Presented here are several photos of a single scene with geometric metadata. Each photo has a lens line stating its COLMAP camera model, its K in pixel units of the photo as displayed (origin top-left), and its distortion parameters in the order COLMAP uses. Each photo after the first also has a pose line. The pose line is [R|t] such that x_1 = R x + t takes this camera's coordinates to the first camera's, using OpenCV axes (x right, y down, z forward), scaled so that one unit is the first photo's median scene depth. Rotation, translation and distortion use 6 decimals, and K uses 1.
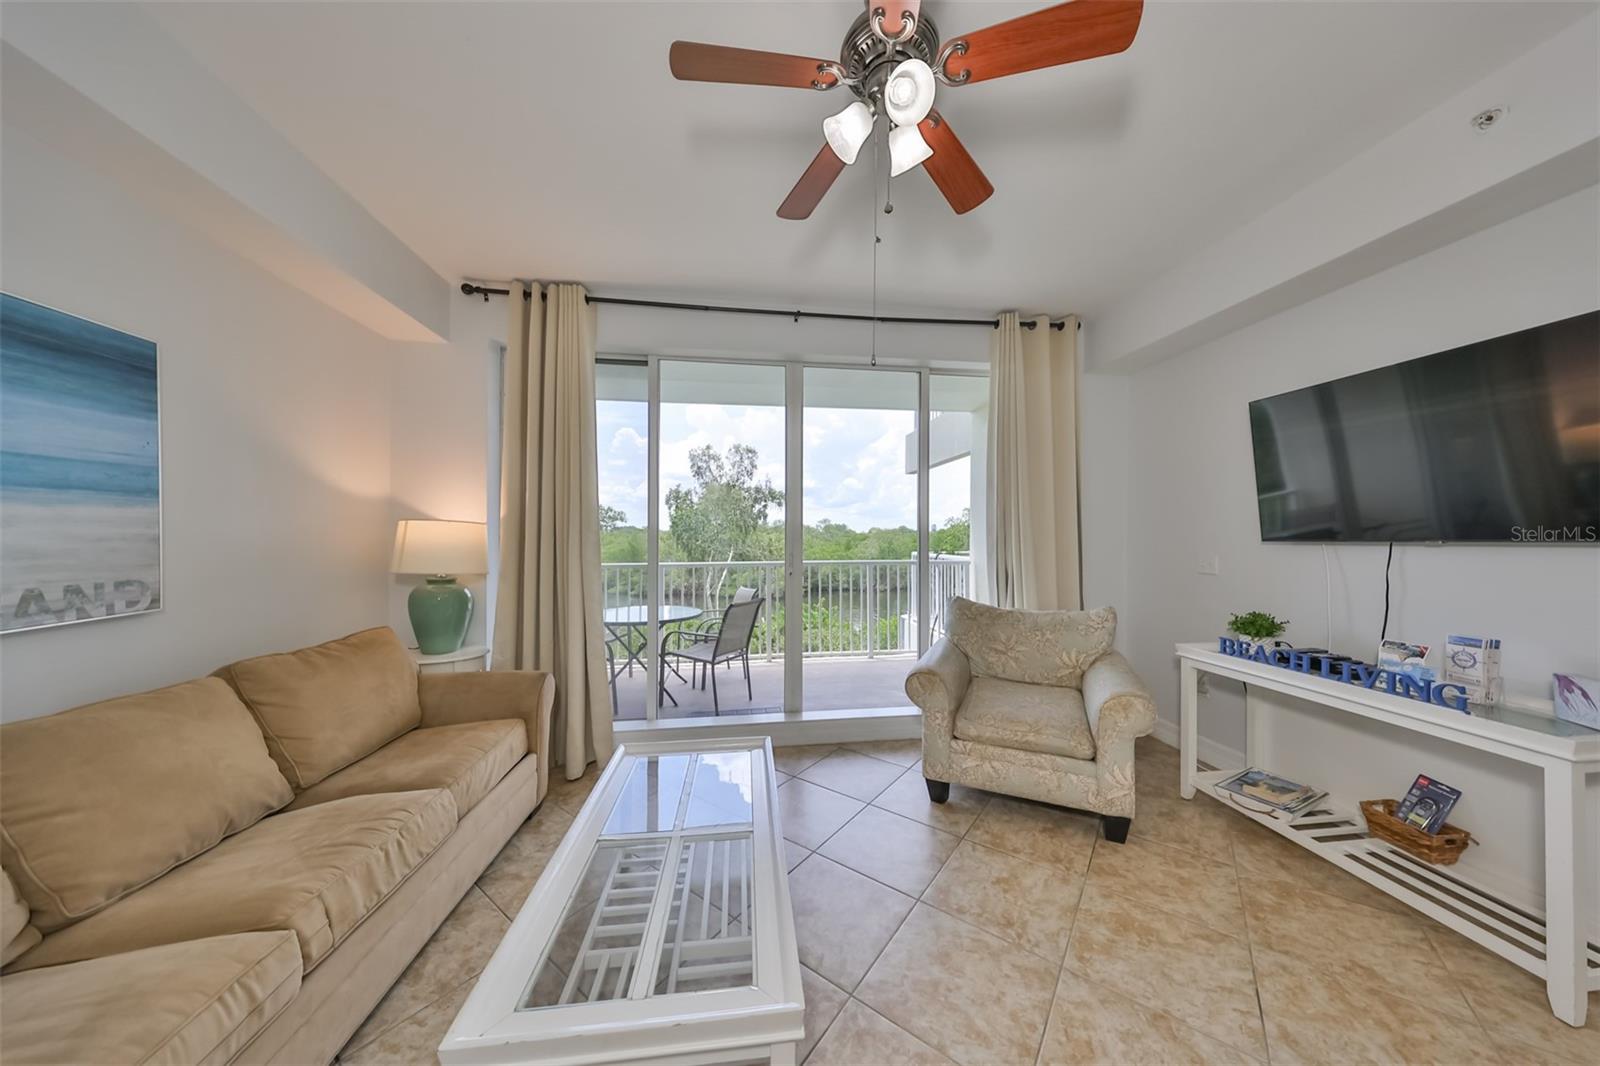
lens RADIAL K [[491.9, 0, 799.1], [0, 491.9, 531.1], [0, 0, 1]] dist [0.005488, -0.001507]
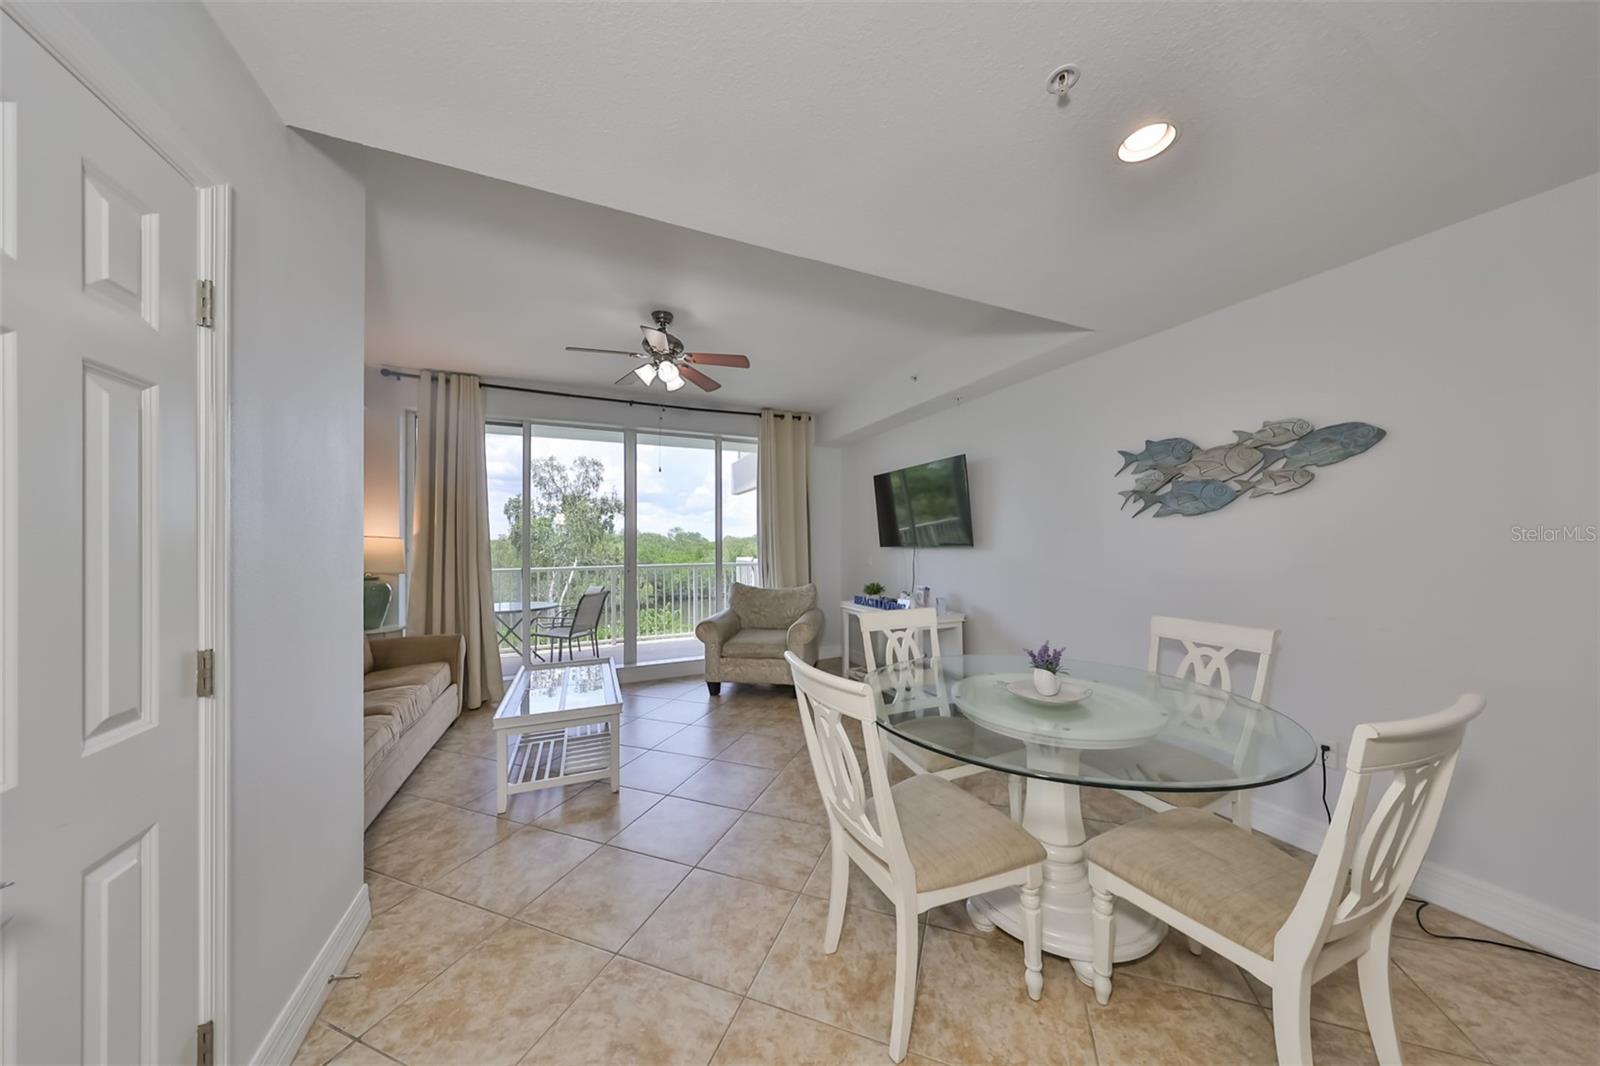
lens RADIAL K [[491.9, 0, 791.6], [0, 491.9, 541.3], [0, 0, 1]] dist [0.005488, -0.001507]
pose [[0.960643, -0.003855, 0.277760, 0.051861], [0.002602, 0.999985, 0.004879, -0.009943], [-0.277775, -0.003965, 0.960638, -0.676656]]
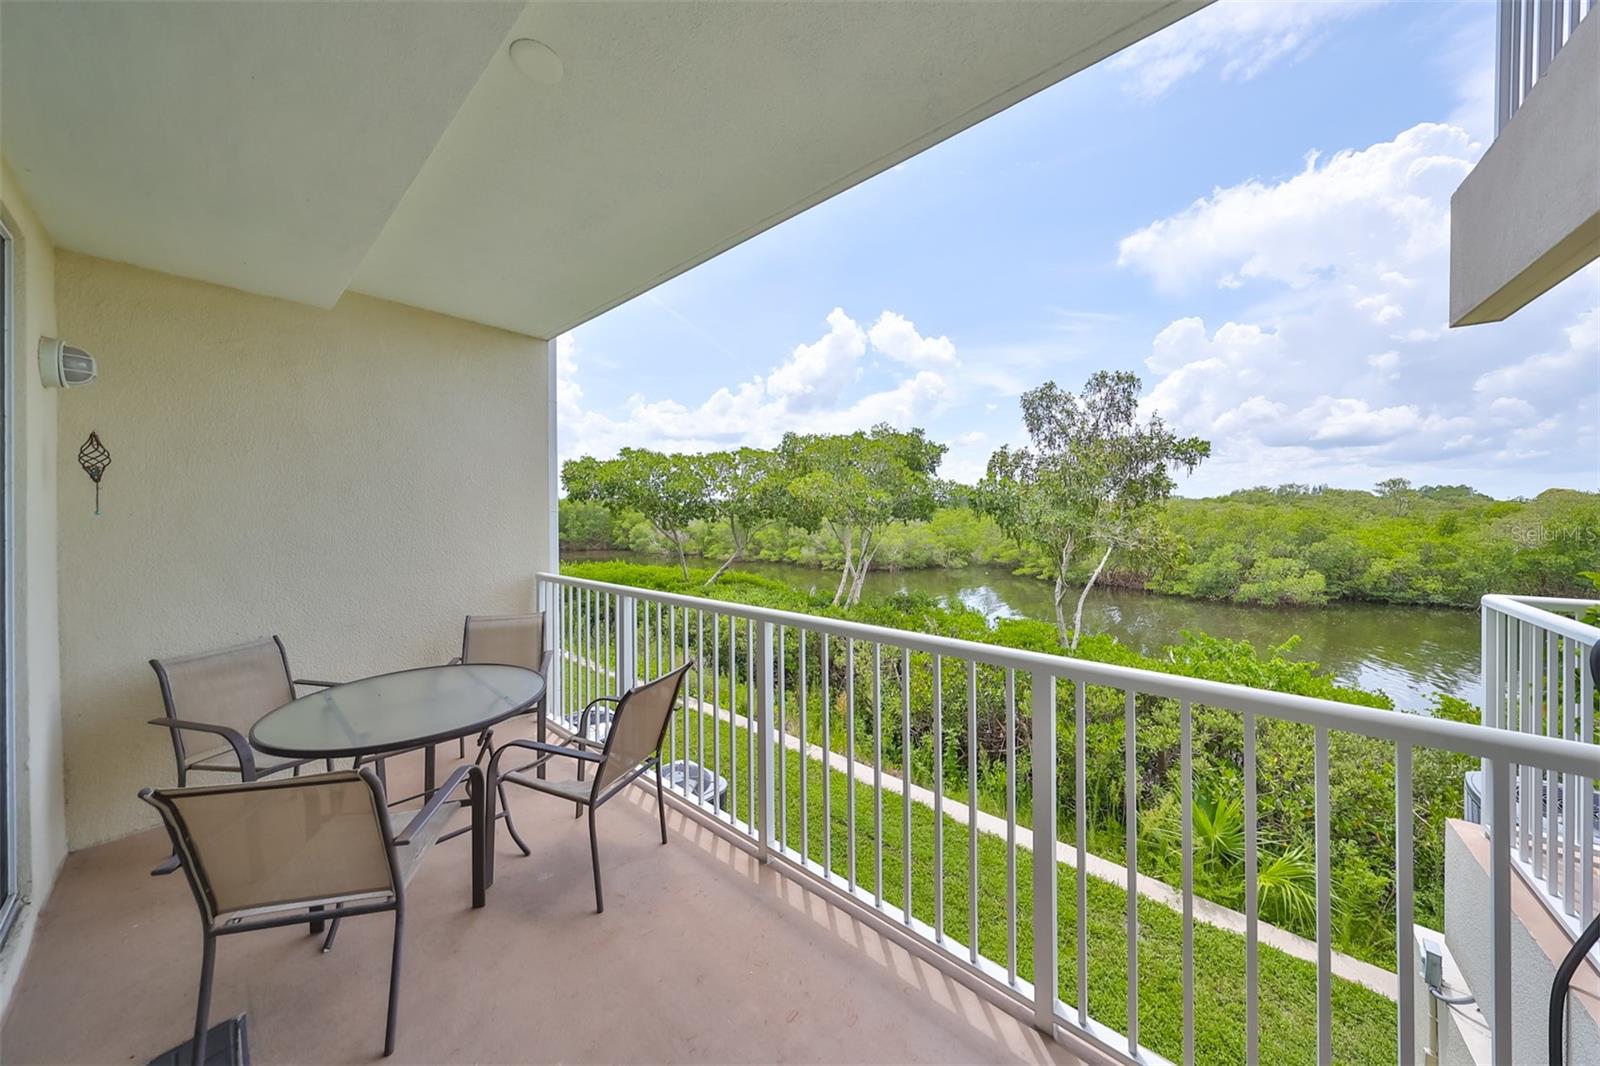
lens RADIAL K [[491.9, 0, 824.7], [0, 491.9, 514.3], [0, 0, 1]] dist [0.005488, -0.001507]
pose [[0.680035, 0.002195, -0.733176, 0.562315], [0.014649, 0.999755, 0.016580, -0.036470], [0.733033, -0.022015, 0.679836, 1.547451]]
